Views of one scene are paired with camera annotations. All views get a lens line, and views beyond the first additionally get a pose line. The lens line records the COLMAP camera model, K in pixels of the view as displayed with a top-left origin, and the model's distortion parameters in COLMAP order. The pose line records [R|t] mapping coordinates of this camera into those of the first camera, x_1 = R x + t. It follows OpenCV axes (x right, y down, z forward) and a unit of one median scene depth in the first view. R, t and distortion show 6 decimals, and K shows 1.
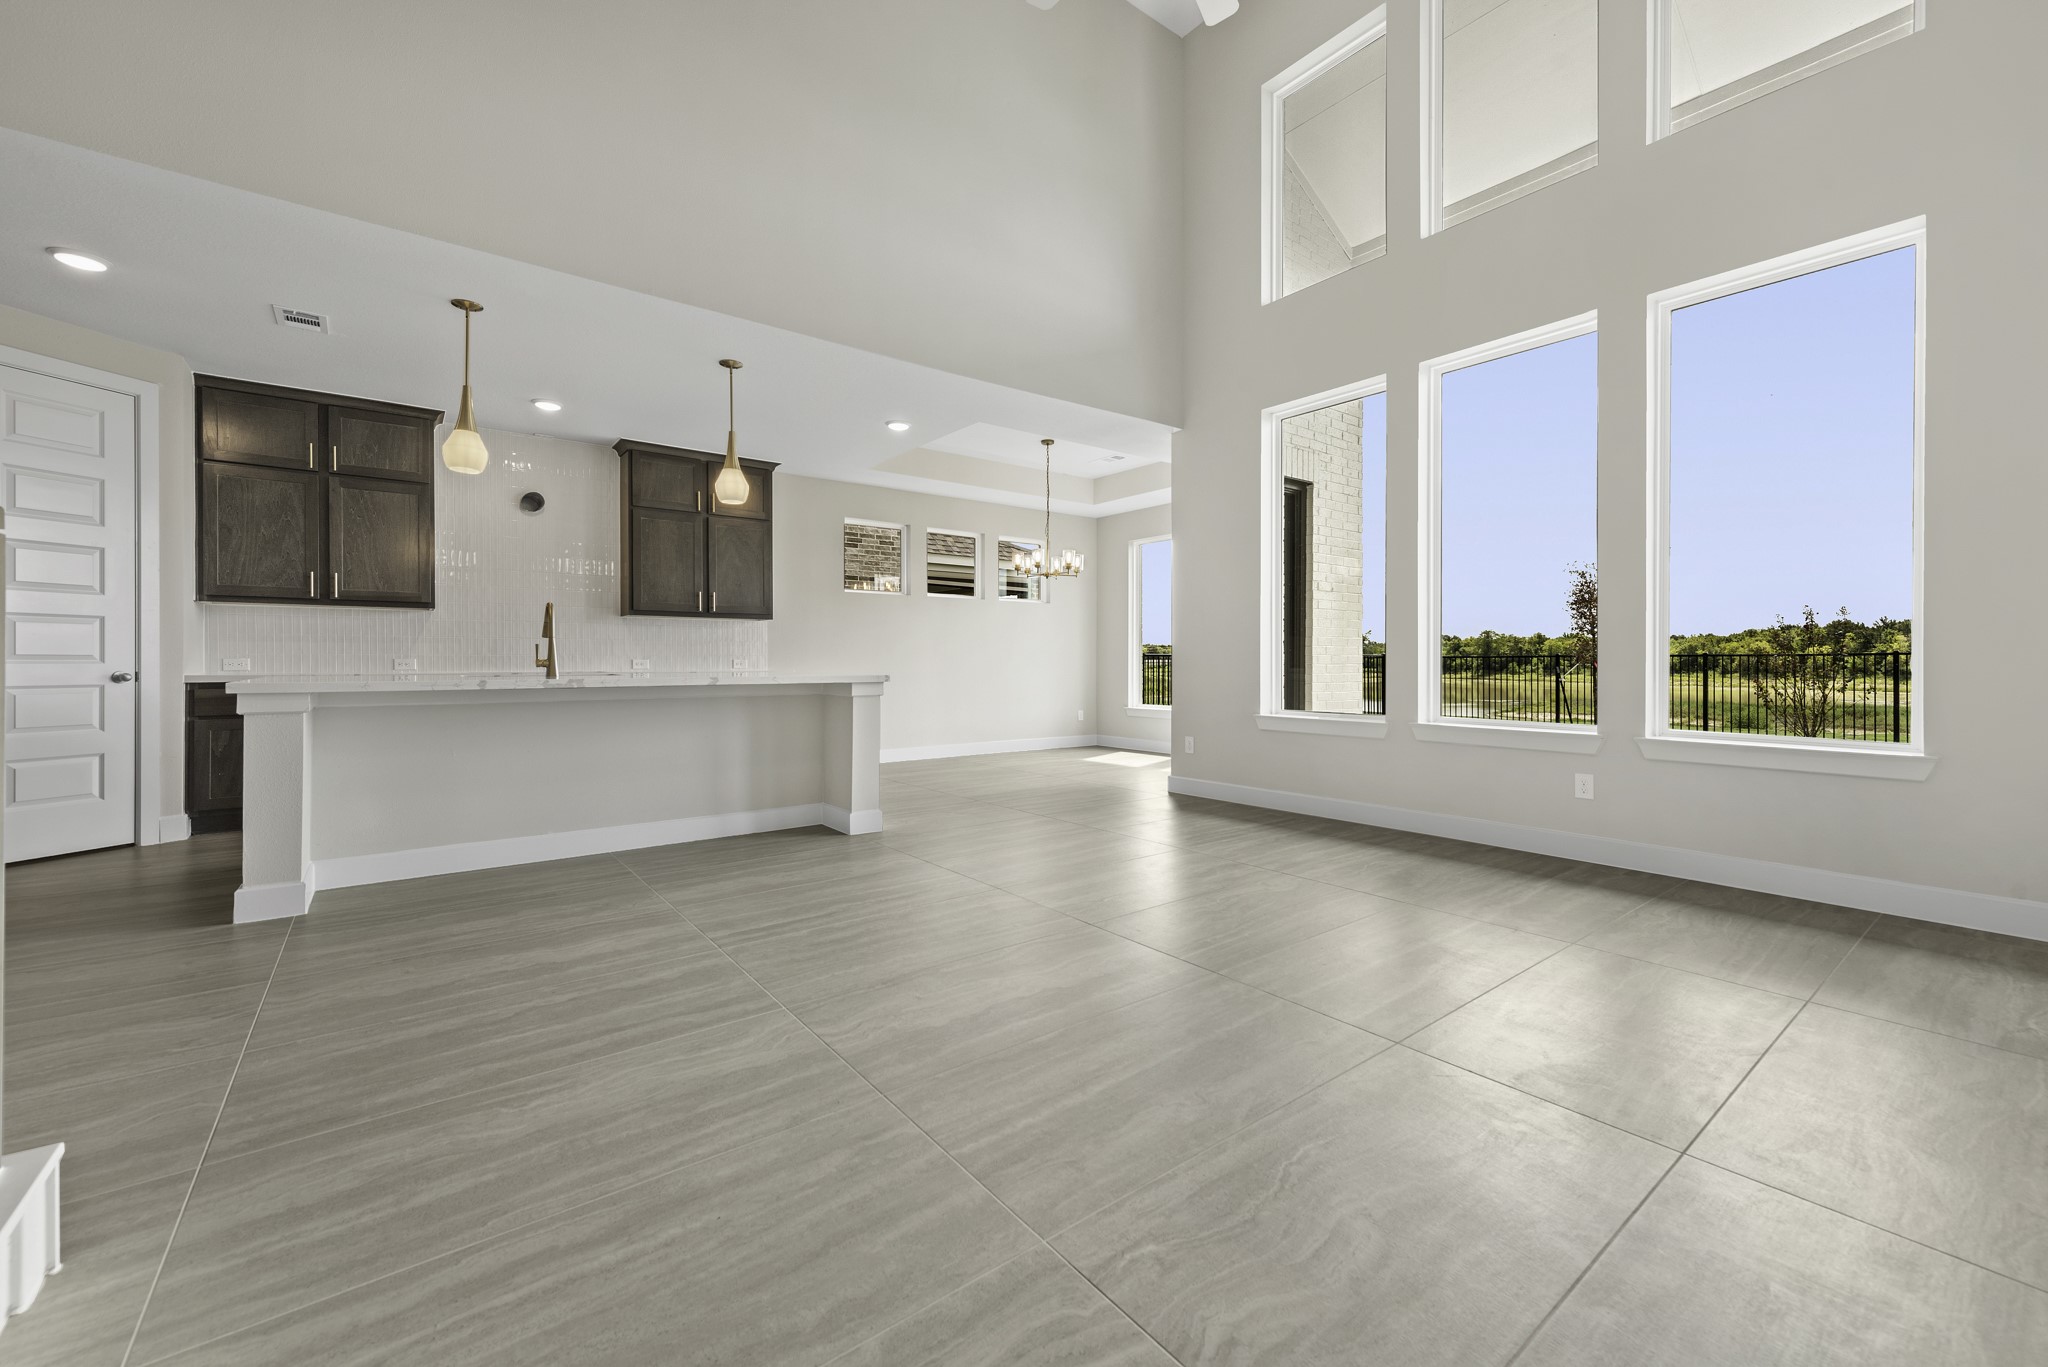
lens RADIAL K [[810.1, 0, 1017.6], [0, 810.1, 672.2], [0, 0, 1]] dist [0.011284, -0.000246]
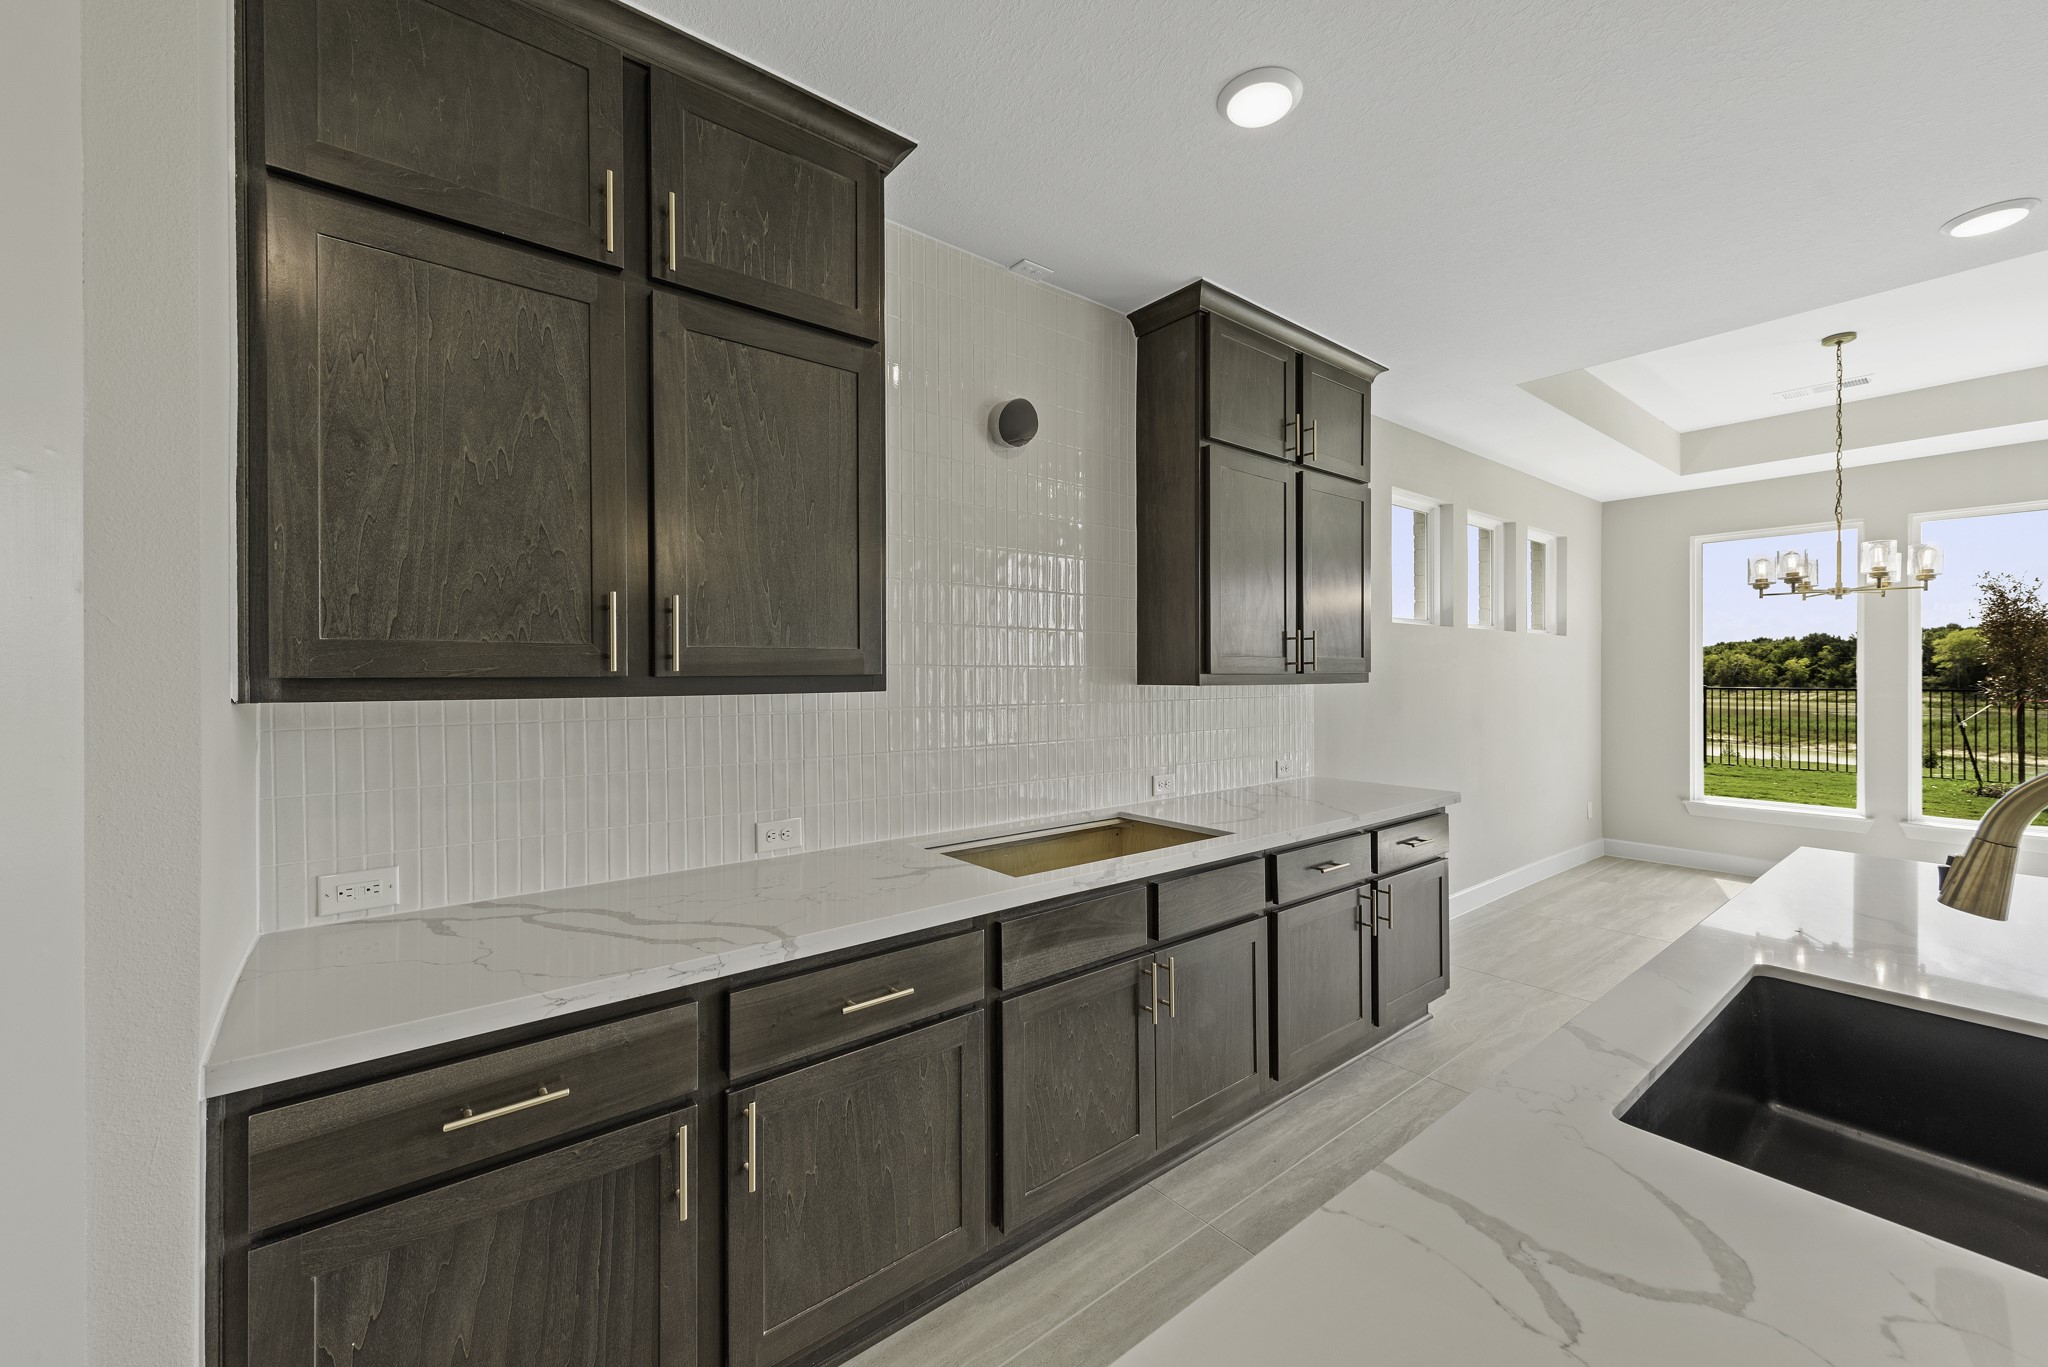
lens RADIAL K [[810.1, 0, 1029.7], [0, 810.1, 680.0], [0, 0, 1]] dist [0.011284, -0.000246]
pose [[0.999304, -0.004820, 0.037002, -0.700270], [0.005119, 0.999955, -0.007989, -0.083843], [-0.036962, 0.008173, 0.999283, 0.671501]]
